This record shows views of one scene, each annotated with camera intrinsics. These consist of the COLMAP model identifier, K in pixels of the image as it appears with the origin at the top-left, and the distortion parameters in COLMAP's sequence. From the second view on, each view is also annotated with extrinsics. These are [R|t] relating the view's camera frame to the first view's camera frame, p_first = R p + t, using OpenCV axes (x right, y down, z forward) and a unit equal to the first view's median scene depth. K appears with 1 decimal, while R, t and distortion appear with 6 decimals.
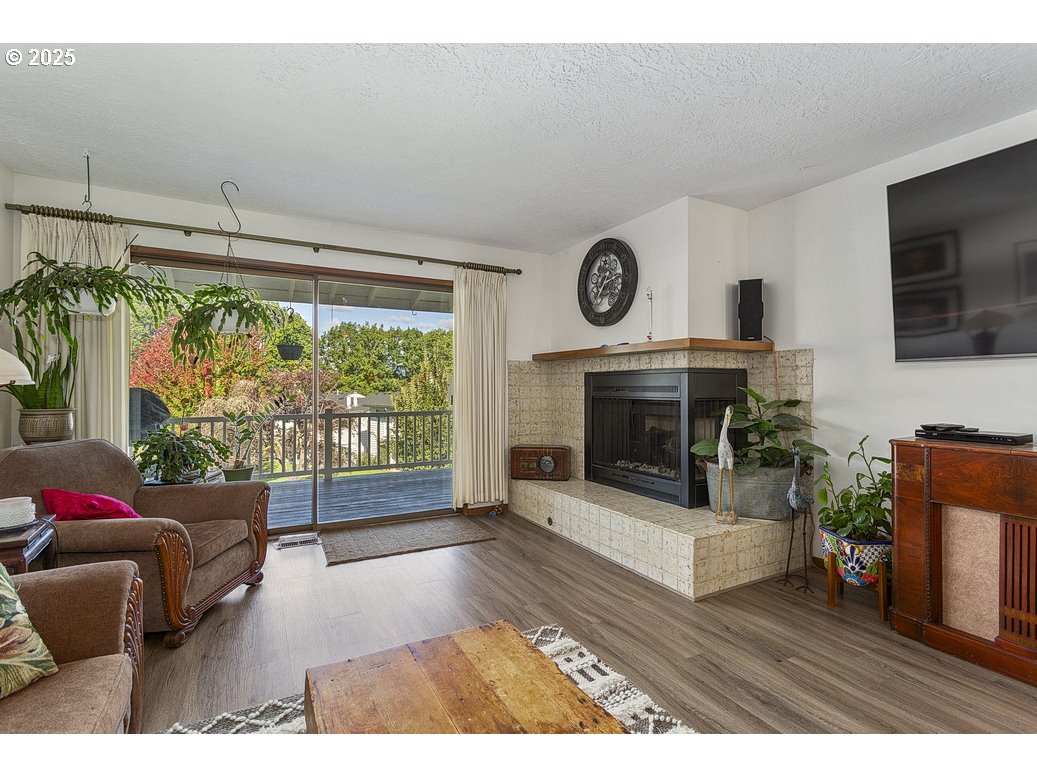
lens RADIAL K [[492.6, 0, 518.5], [0, 492.6, 388.5], [0, 0, 1]] dist [-0.001184, -0.000306]
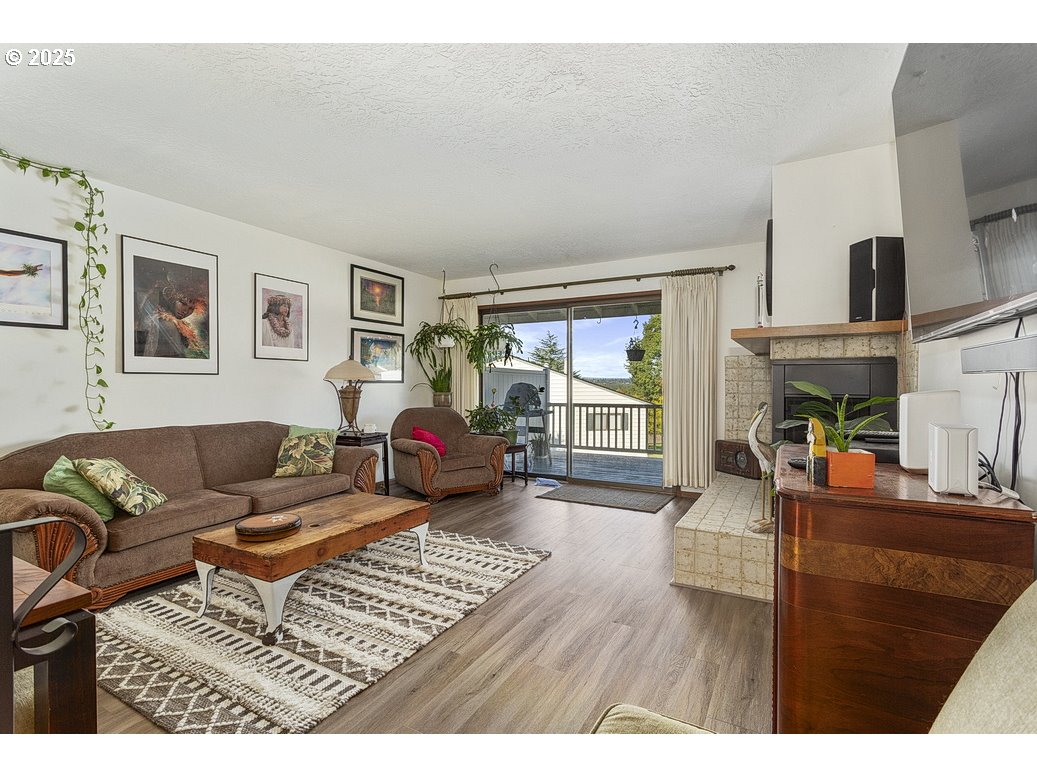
lens RADIAL K [[492.6, 0, 518.5], [0, 492.6, 388.5], [0, 0, 1]] dist [-0.001184, -0.000306]
pose [[0.534400, 0.010775, -0.845163, 0.822411], [-0.001693, 0.999930, 0.011678, -0.000545], [0.845230, -0.004810, 0.534381, 0.121230]]
